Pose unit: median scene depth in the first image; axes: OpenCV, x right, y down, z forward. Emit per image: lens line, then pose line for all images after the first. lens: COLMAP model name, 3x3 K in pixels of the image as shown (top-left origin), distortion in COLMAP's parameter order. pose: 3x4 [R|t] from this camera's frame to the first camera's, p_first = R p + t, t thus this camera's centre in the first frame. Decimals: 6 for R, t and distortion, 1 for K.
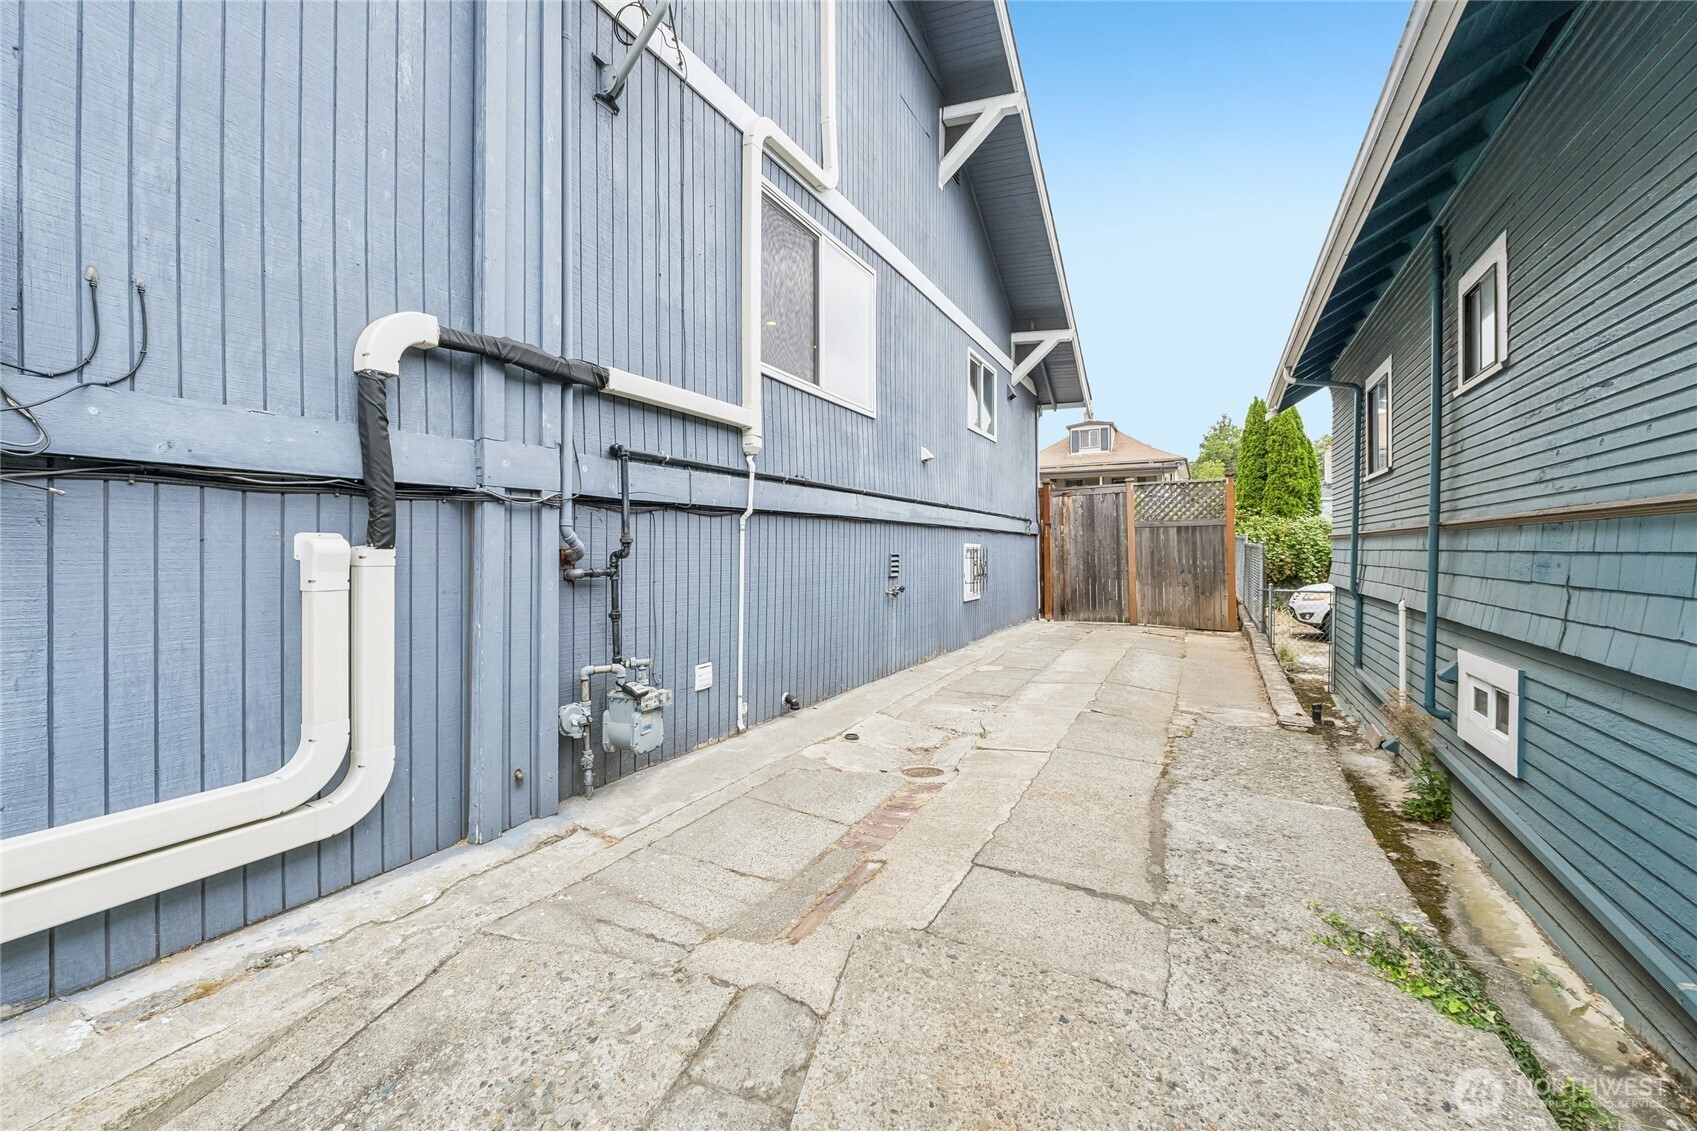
lens RADIAL K [[721.9, 0, 845.8], [0, 721.9, 557.9], [0, 0, 1]] dist [-0.001510, 0.000145]
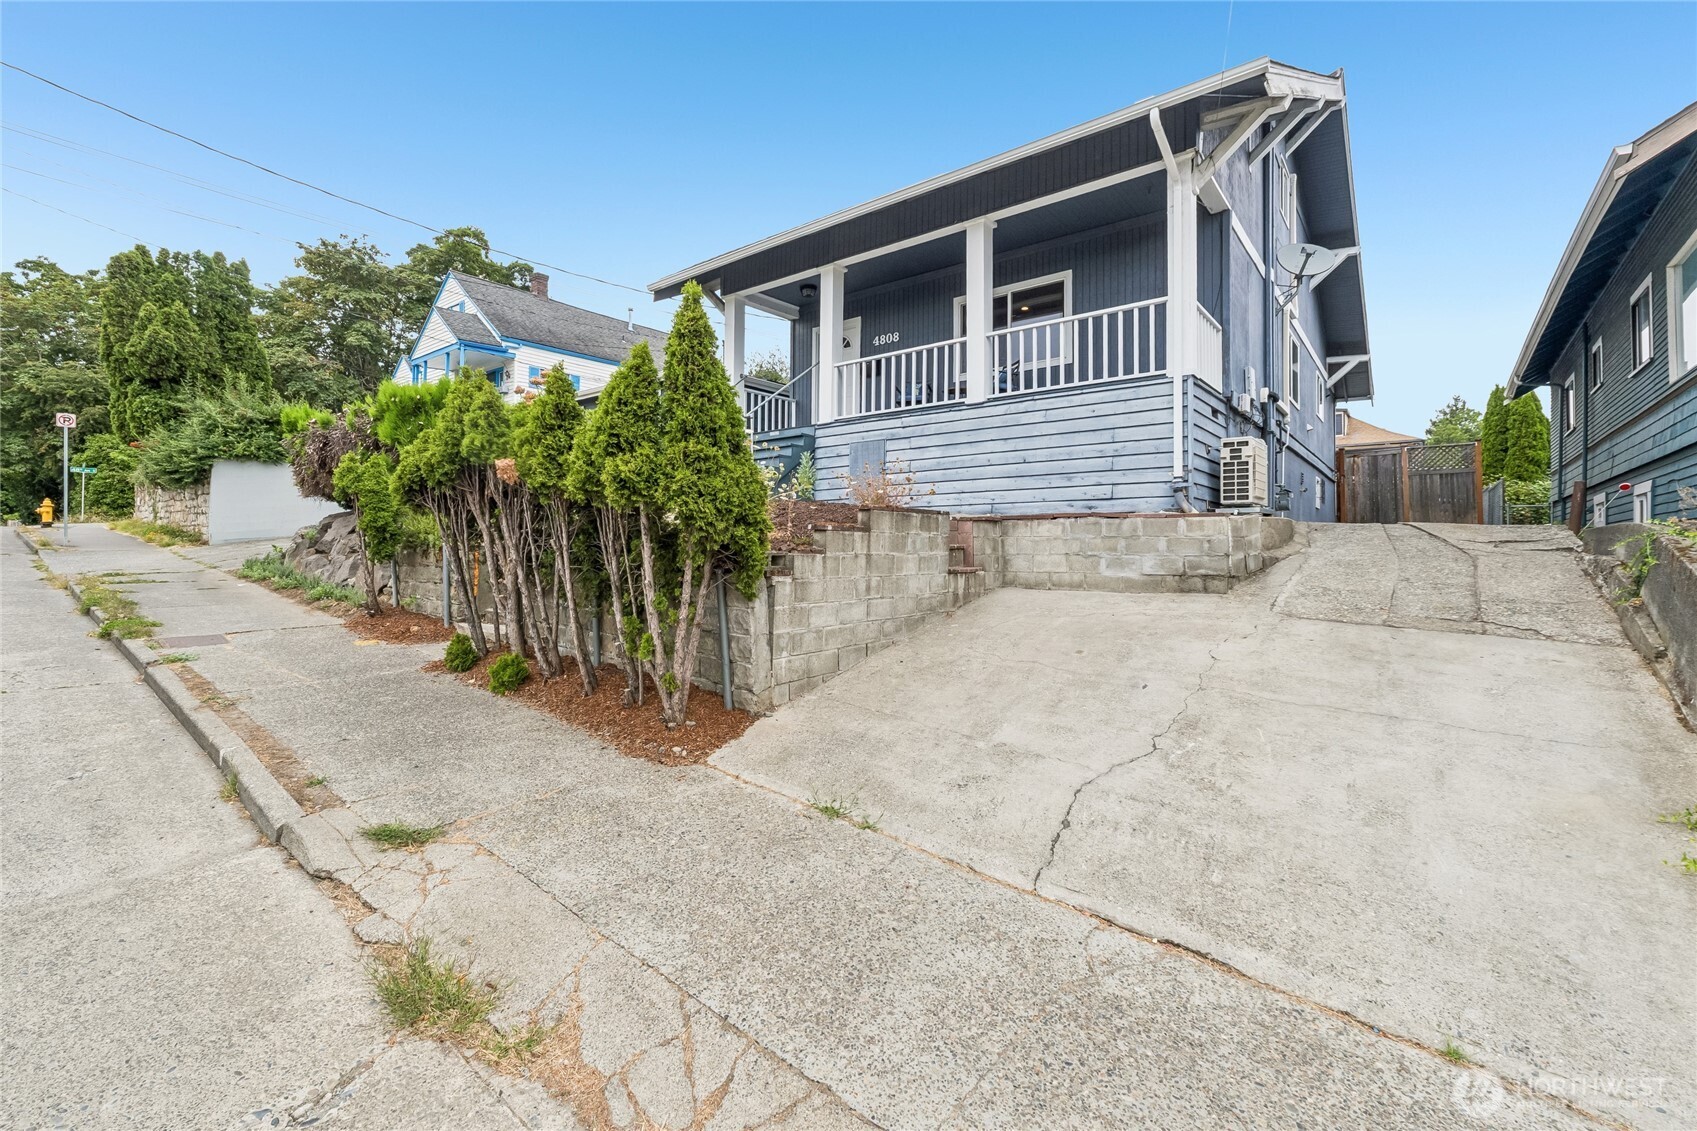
lens RADIAL K [[721.9, 0, 859.8], [0, 721.9, 535.8], [0, 0, 1]] dist [-0.001510, 0.000145]
pose [[0.978579, 0.005042, -0.205810, -0.428932], [-0.010526, 0.999618, -0.025561, 0.137808], [0.205602, 0.027180, 0.978258, -0.750079]]
